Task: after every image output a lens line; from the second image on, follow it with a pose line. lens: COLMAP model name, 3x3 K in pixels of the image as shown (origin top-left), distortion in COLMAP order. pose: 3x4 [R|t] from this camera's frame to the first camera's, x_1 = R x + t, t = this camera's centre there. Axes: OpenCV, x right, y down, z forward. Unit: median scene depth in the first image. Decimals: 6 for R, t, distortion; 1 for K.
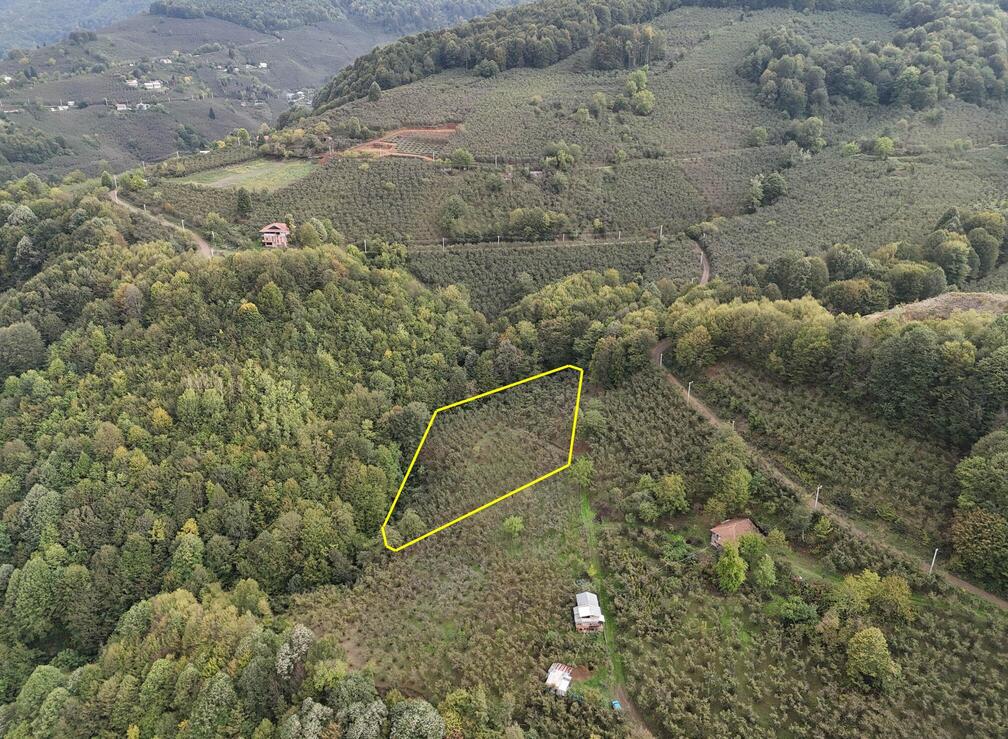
lens RADIAL K [[742.1, 0, 499.1], [0, 742.1, 366.9], [0, 0, 1]] dist [0.045553, -0.041420]
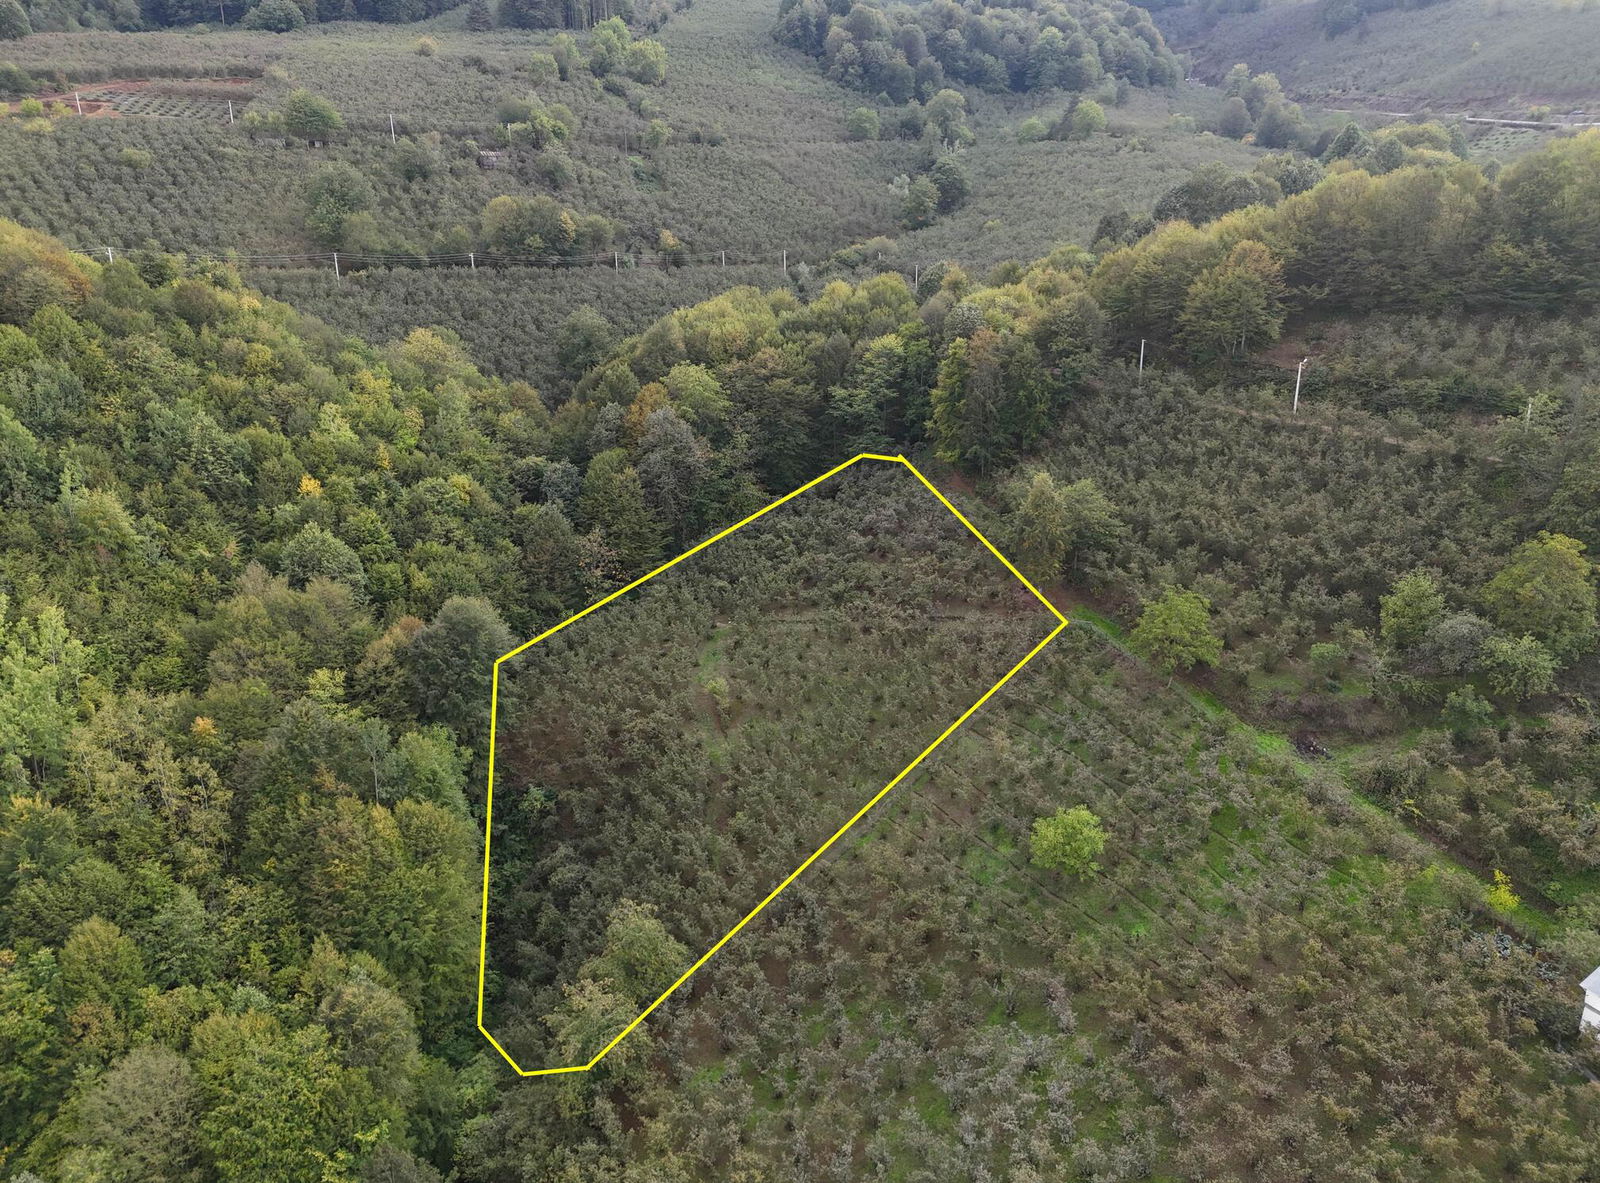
lens RADIAL K [[1177.9, 0, 801.8], [0, 1177.9, 592.4], [0, 0, 1]] dist [0.045553, -0.041420]
pose [[0.890708, -0.151957, 0.428426, -0.184639], [0.188357, 0.981132, -0.043604, 0.087694], [-0.413716, 0.119535, 0.902524, 0.452329]]
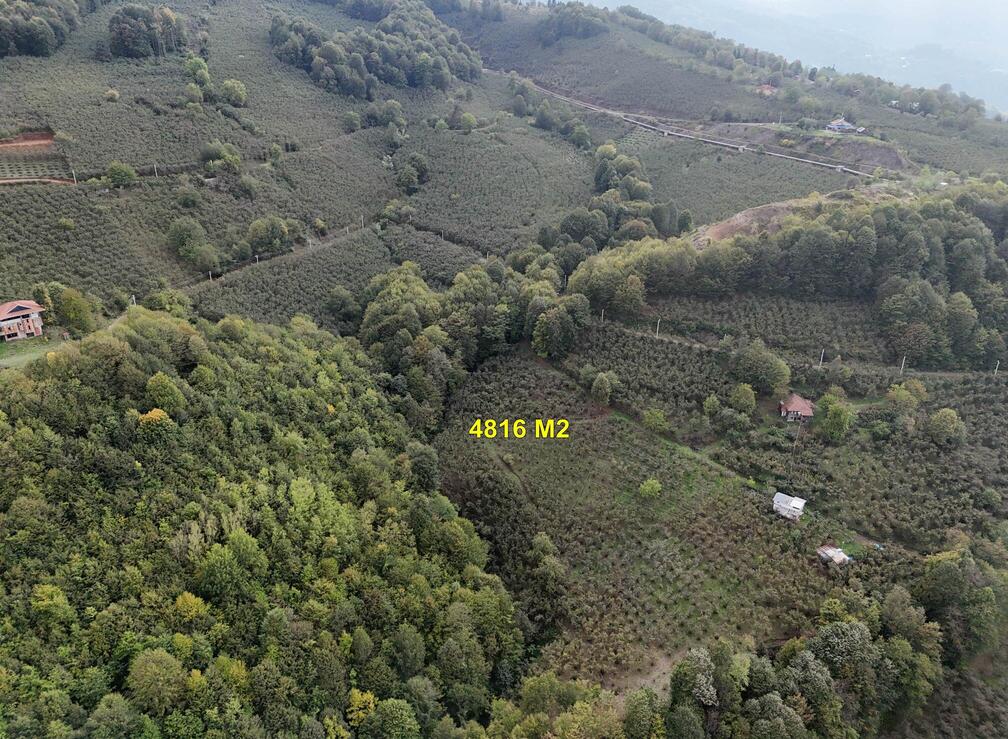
lens RADIAL K [[742.1, 0, 503.9], [0, 742.1, 364.5], [0, 0, 1]] dist [0.045553, -0.041420]
pose [[0.625352, -0.311032, 0.715677, -0.596694], [0.301335, 0.942244, 0.146194, -0.125468], [-0.719814, 0.124236, 0.682959, 0.293419]]
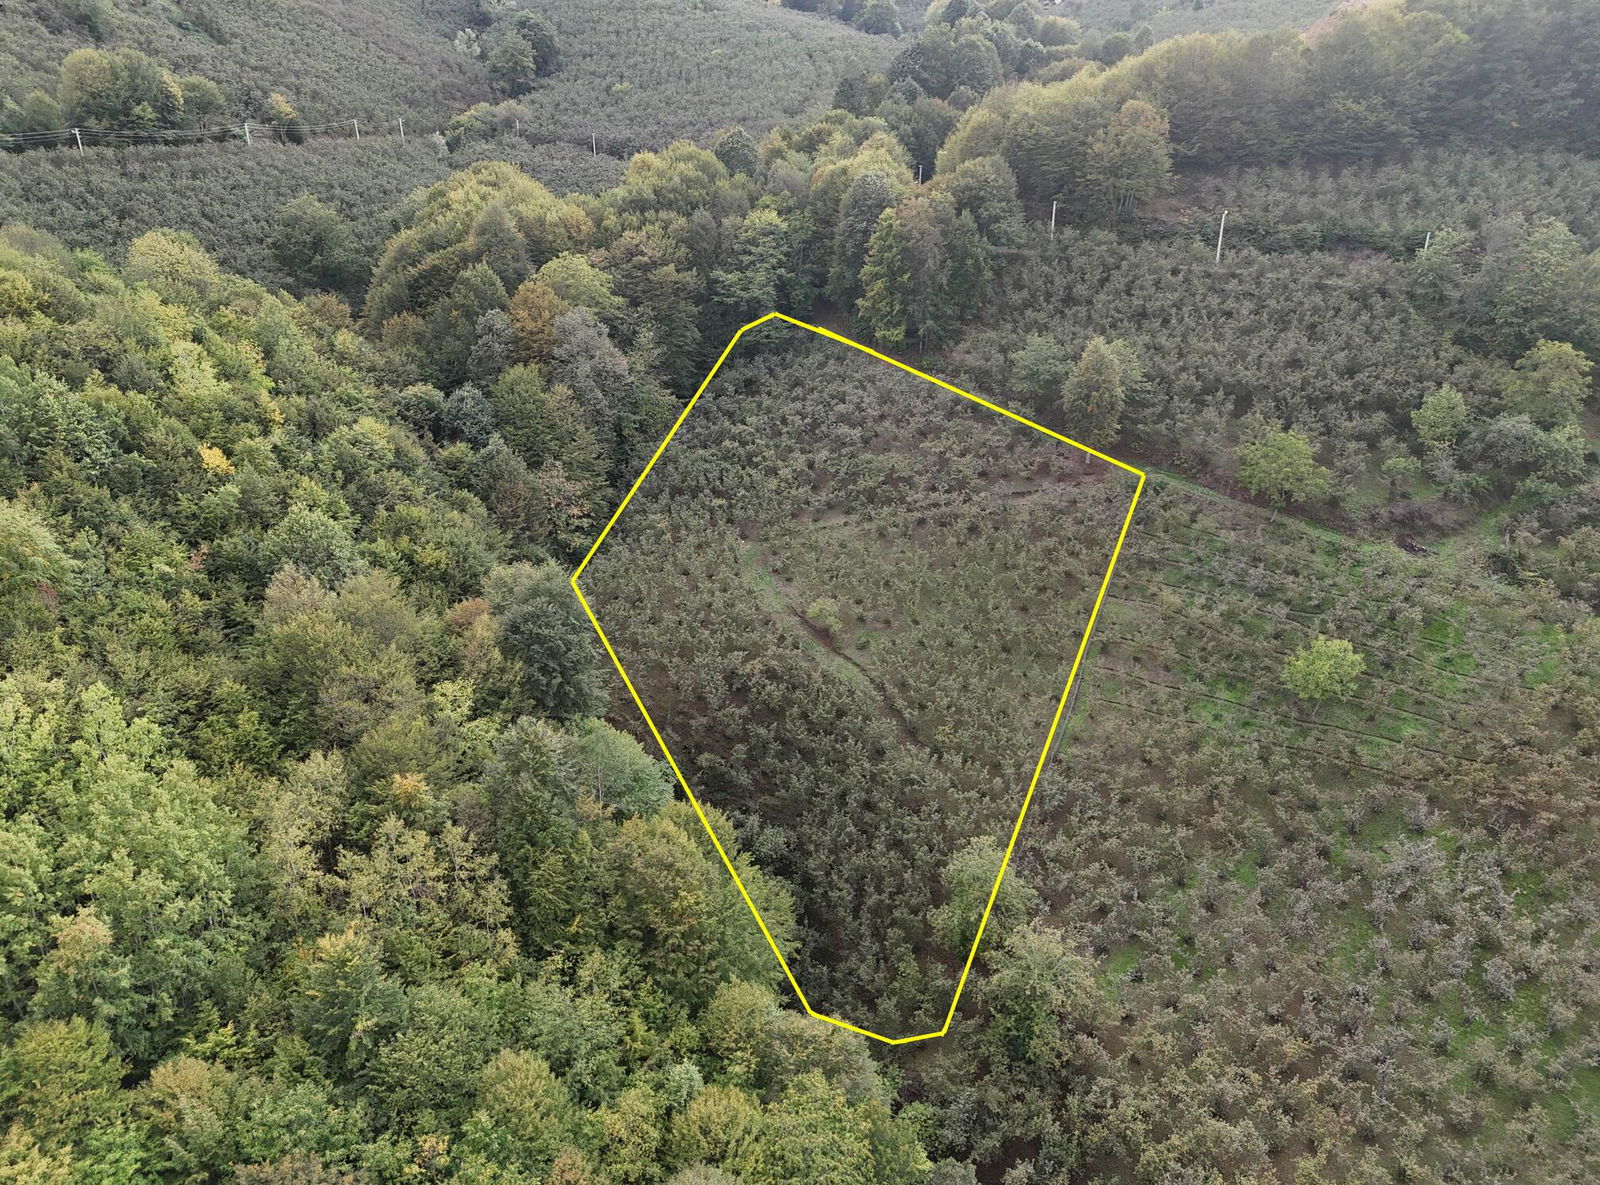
lens RADIAL K [[1177.9, 0, 800.1], [0, 1177.9, 598.4], [0, 0, 1]] dist [0.045553, -0.041420]
pose [[0.560423, -0.348287, 0.751414, -0.342261], [0.331433, 0.925775, 0.181914, 0.015970], [-0.758998, 0.147095, 0.634259, 0.617426]]
